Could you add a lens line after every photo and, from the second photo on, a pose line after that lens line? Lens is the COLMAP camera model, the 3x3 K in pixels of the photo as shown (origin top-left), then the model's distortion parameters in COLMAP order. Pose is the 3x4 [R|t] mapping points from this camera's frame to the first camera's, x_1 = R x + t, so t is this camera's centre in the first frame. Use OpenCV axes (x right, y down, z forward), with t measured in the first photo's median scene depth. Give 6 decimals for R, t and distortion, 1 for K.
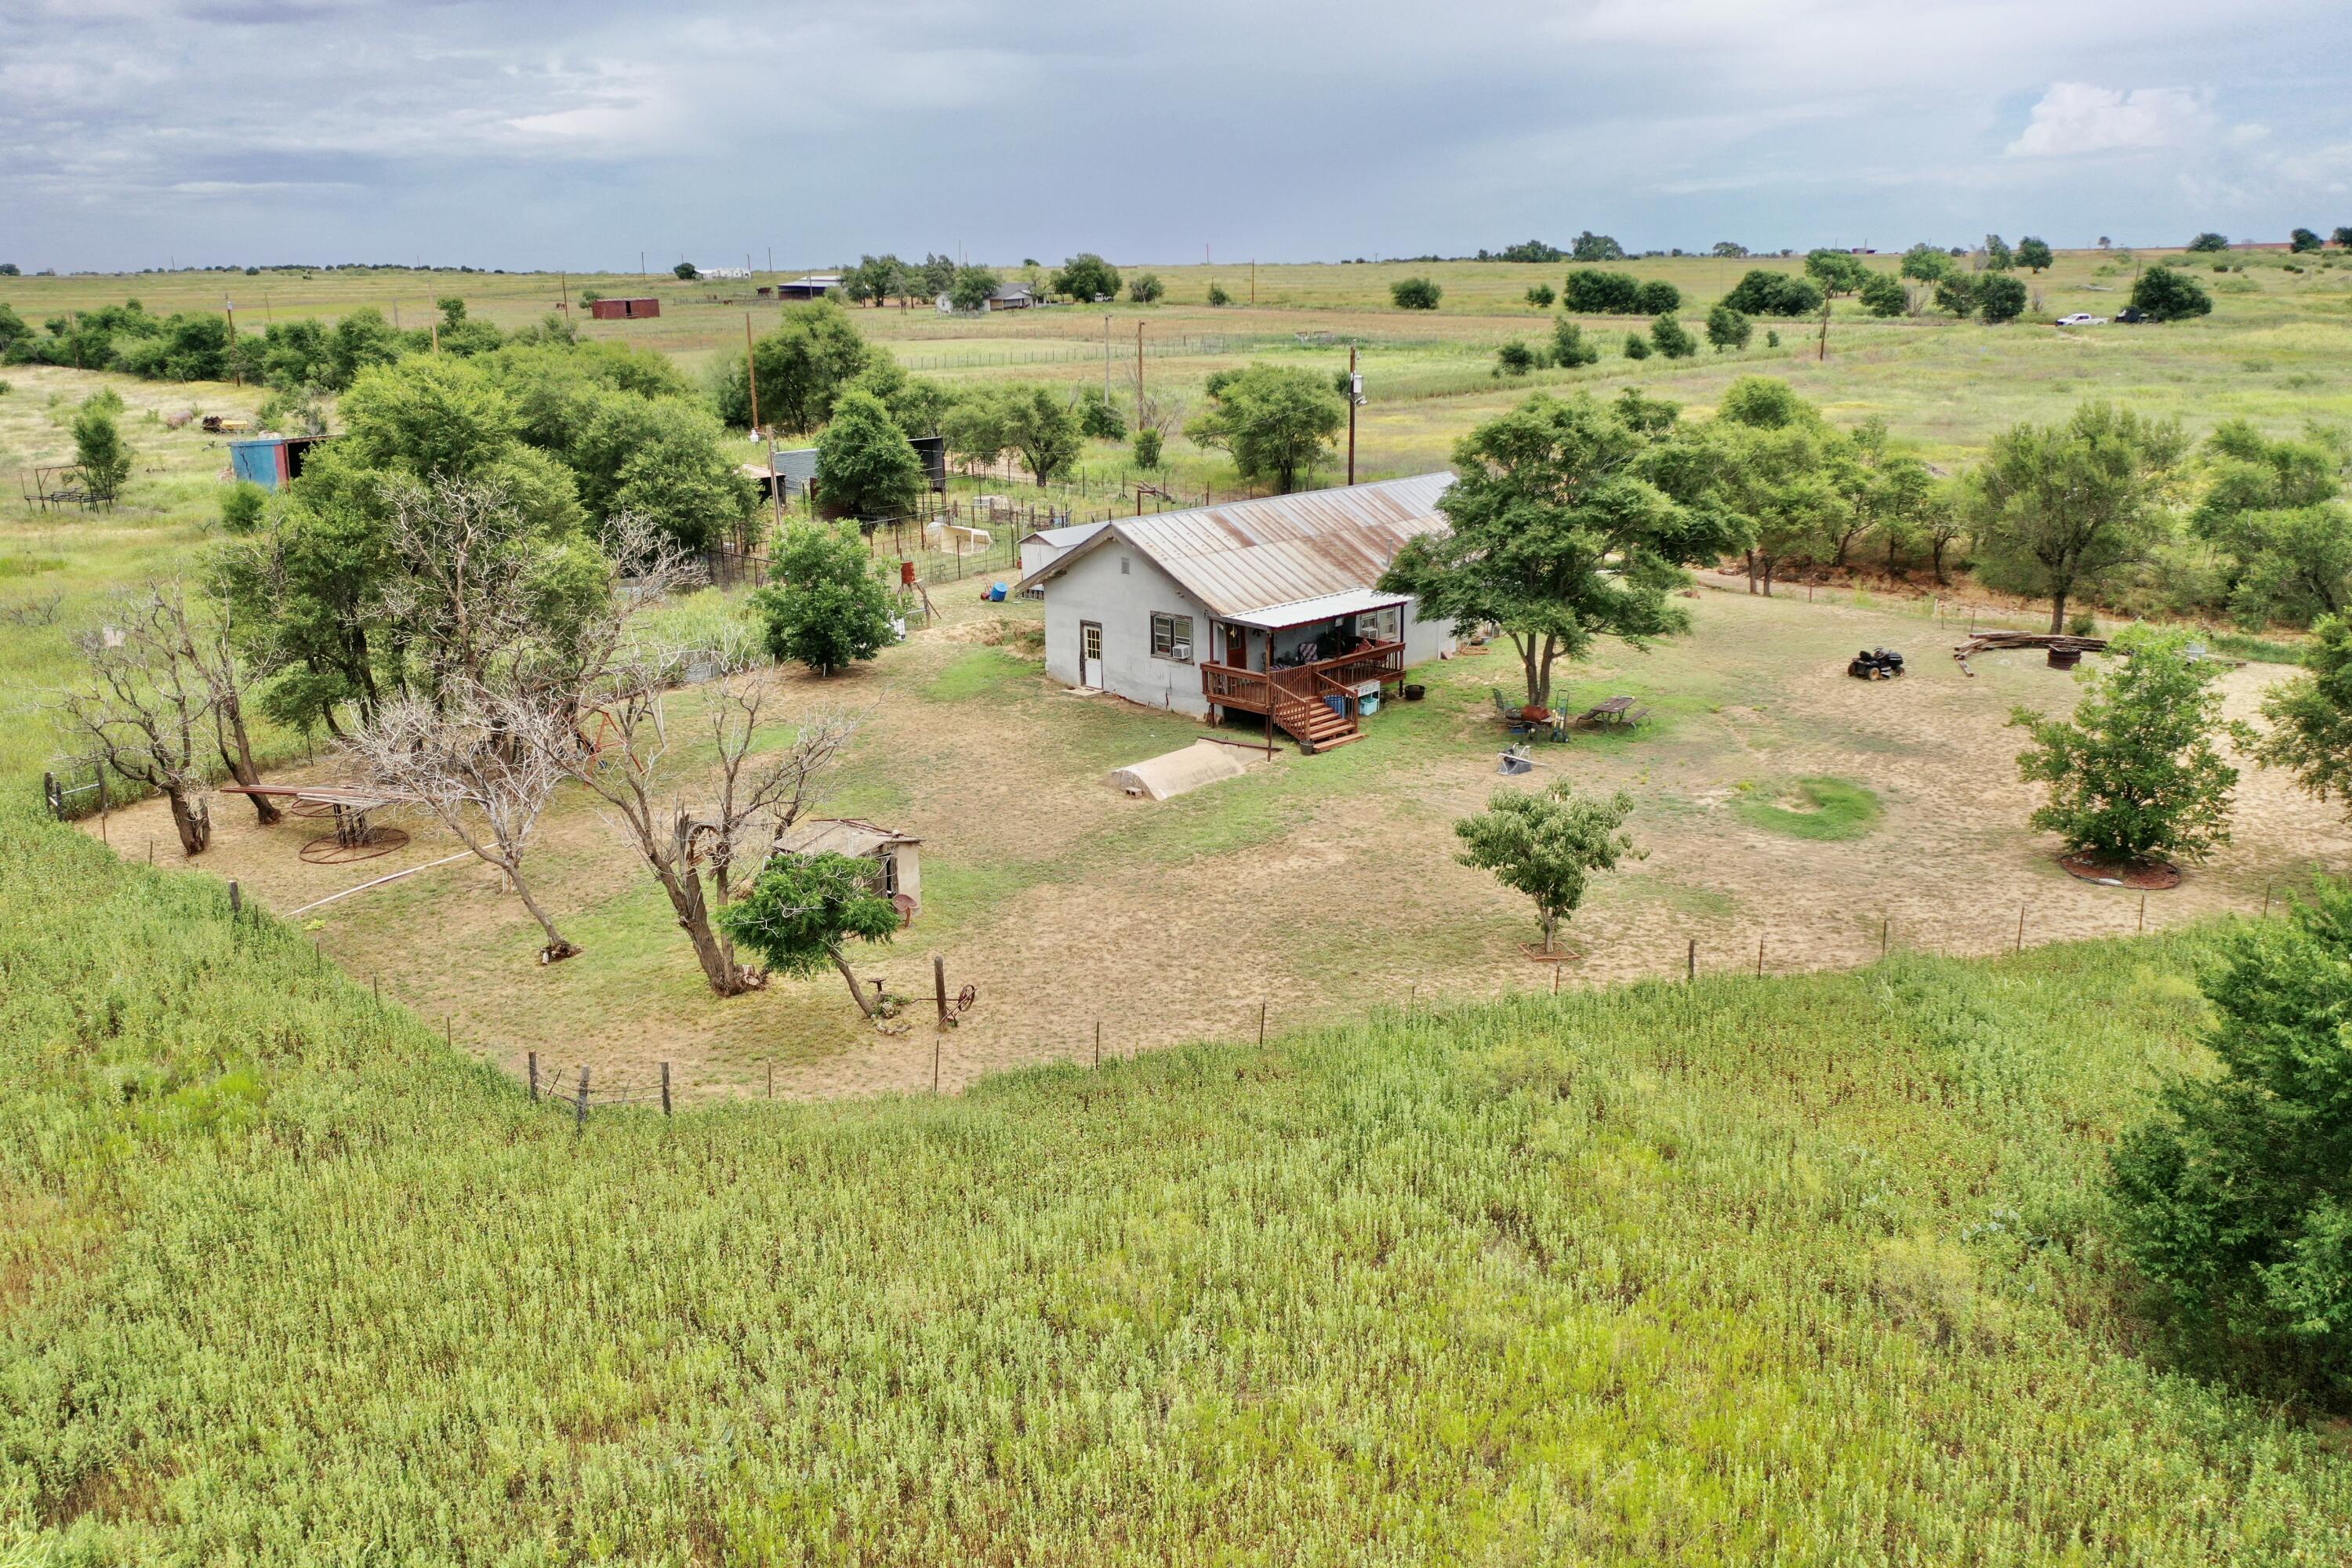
lens RADIAL K [[1884.9, 0, 1178.8], [0, 1884.9, 778.7], [0, 0, 1]] dist [0.018216, 0.007104]
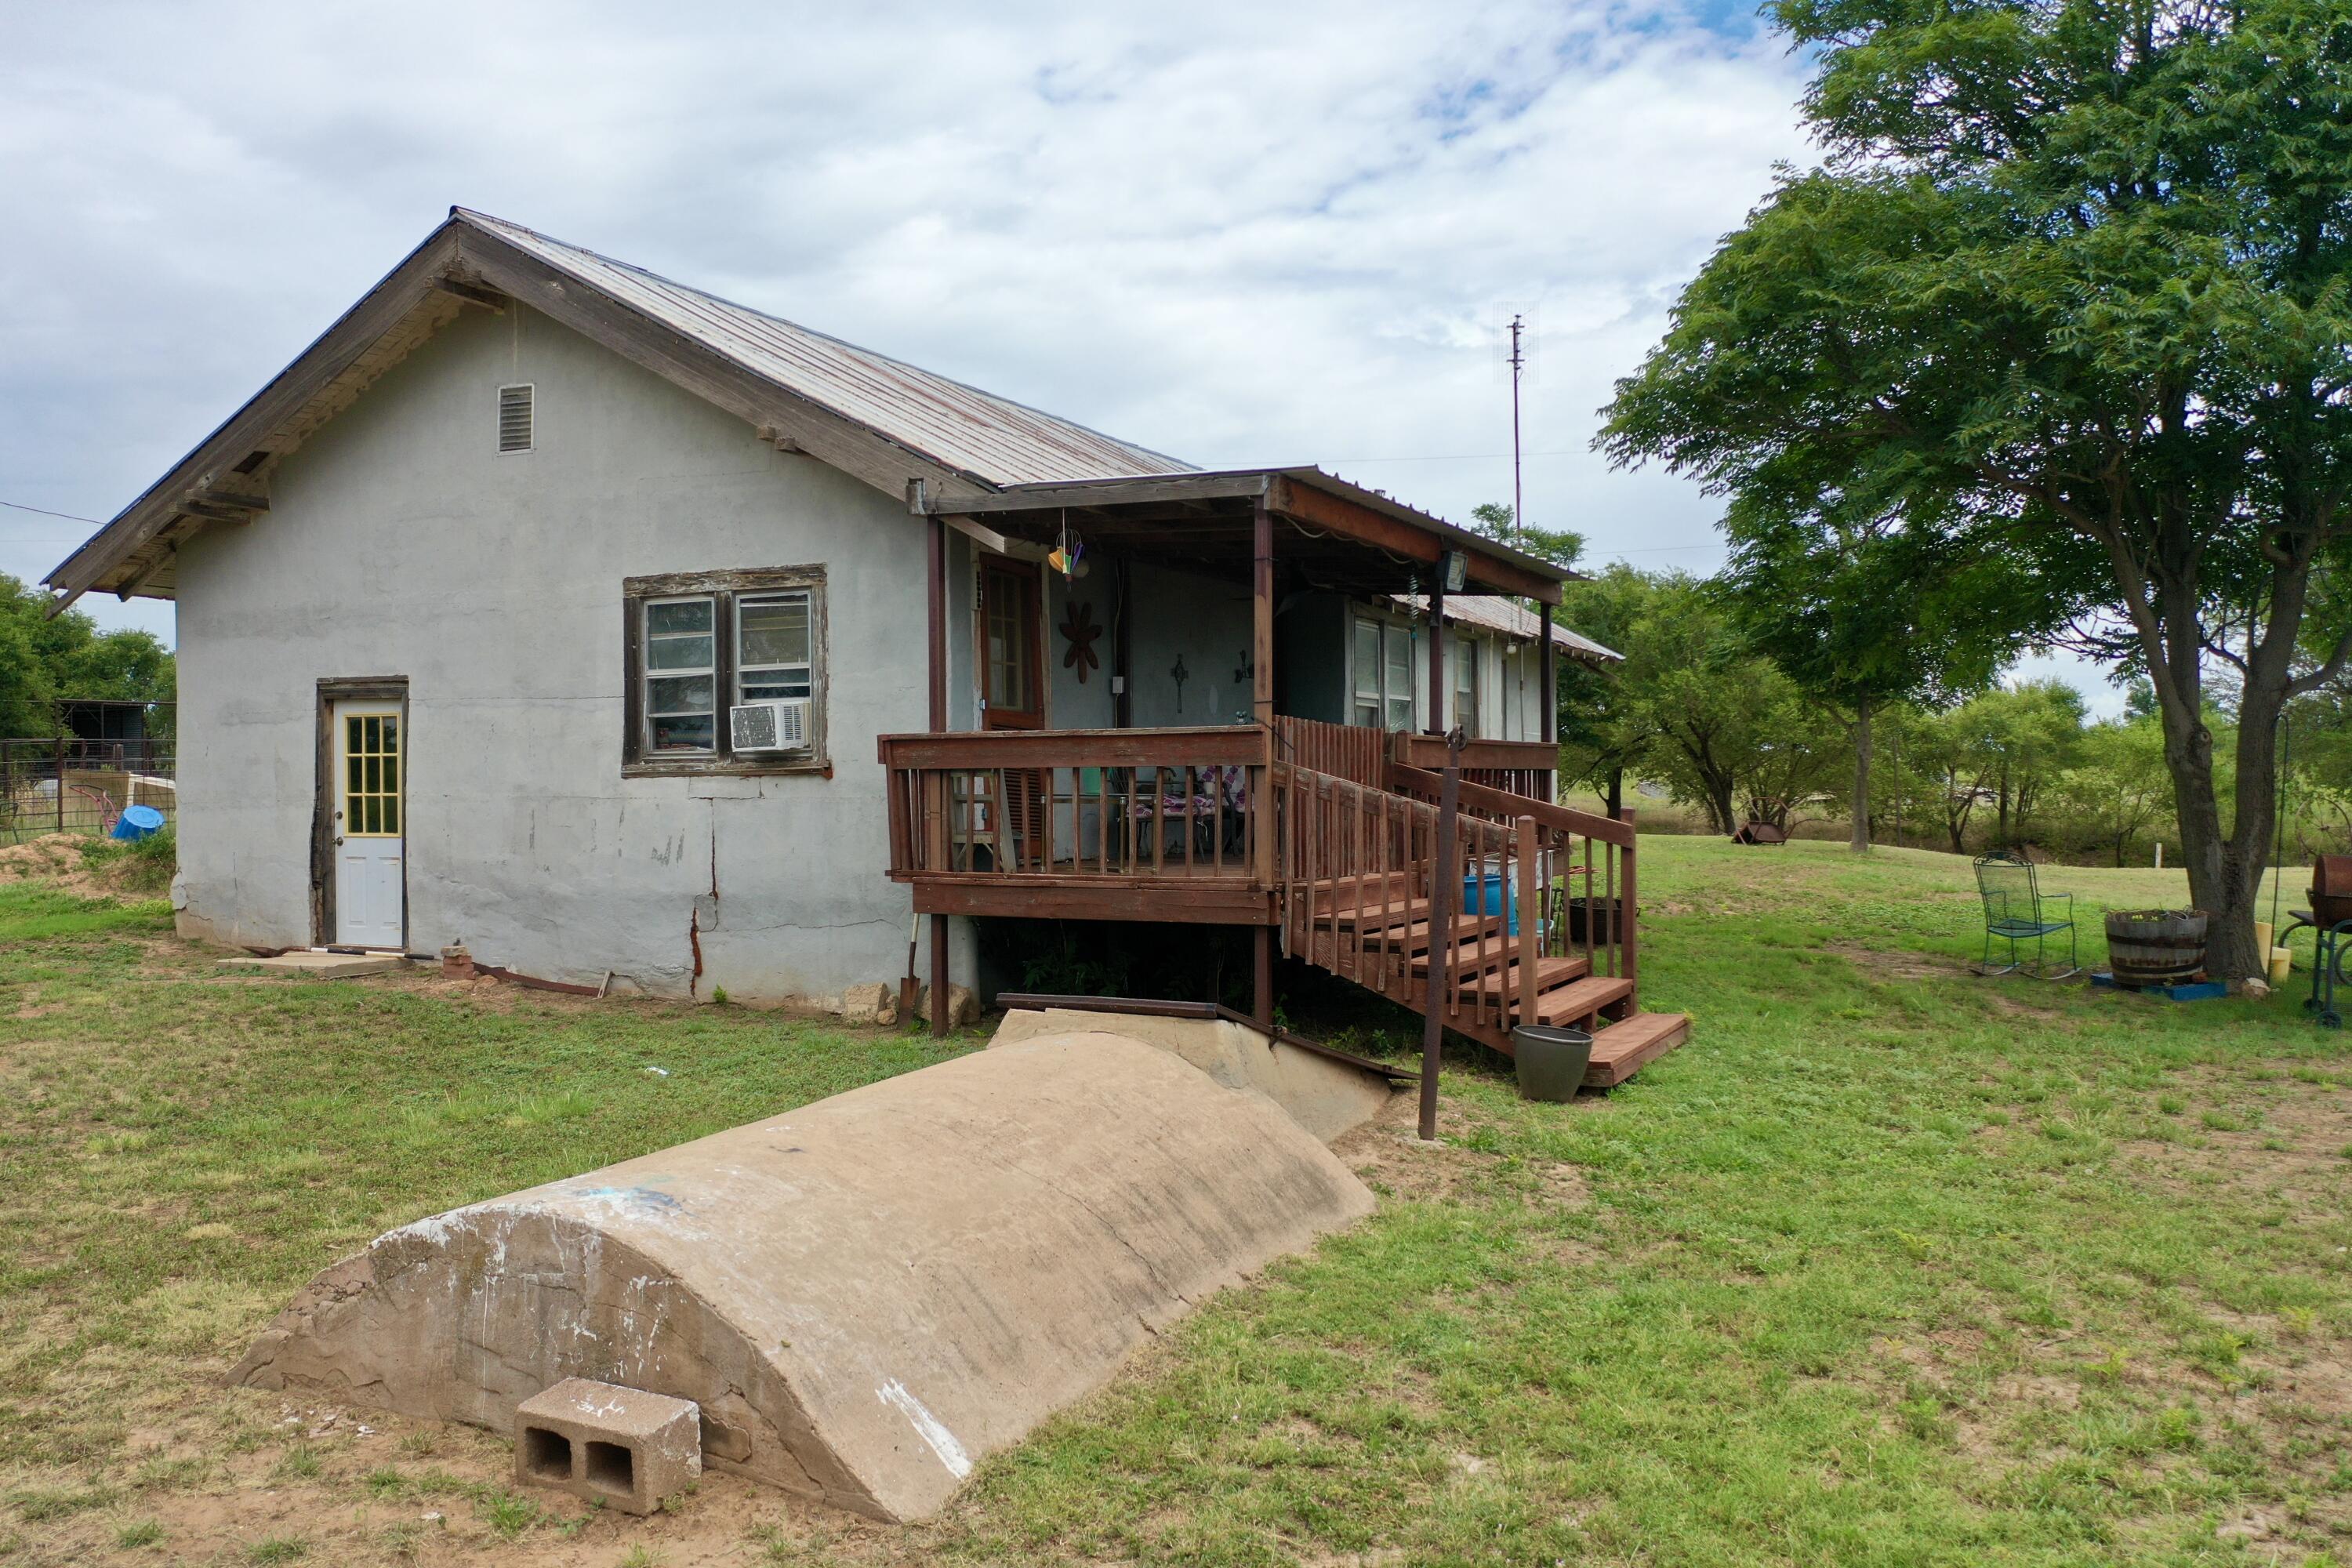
lens RADIAL K [[1884.9, 0, 1175.1], [0, 1884.9, 793.1], [0, 0, 1]] dist [0.018216, 0.007104]
pose [[0.949864, 0.014474, 0.312327, -0.011439], [0.067045, 0.966263, -0.248679, 0.000518], [-0.305389, 0.257151, 0.916848, 0.378321]]
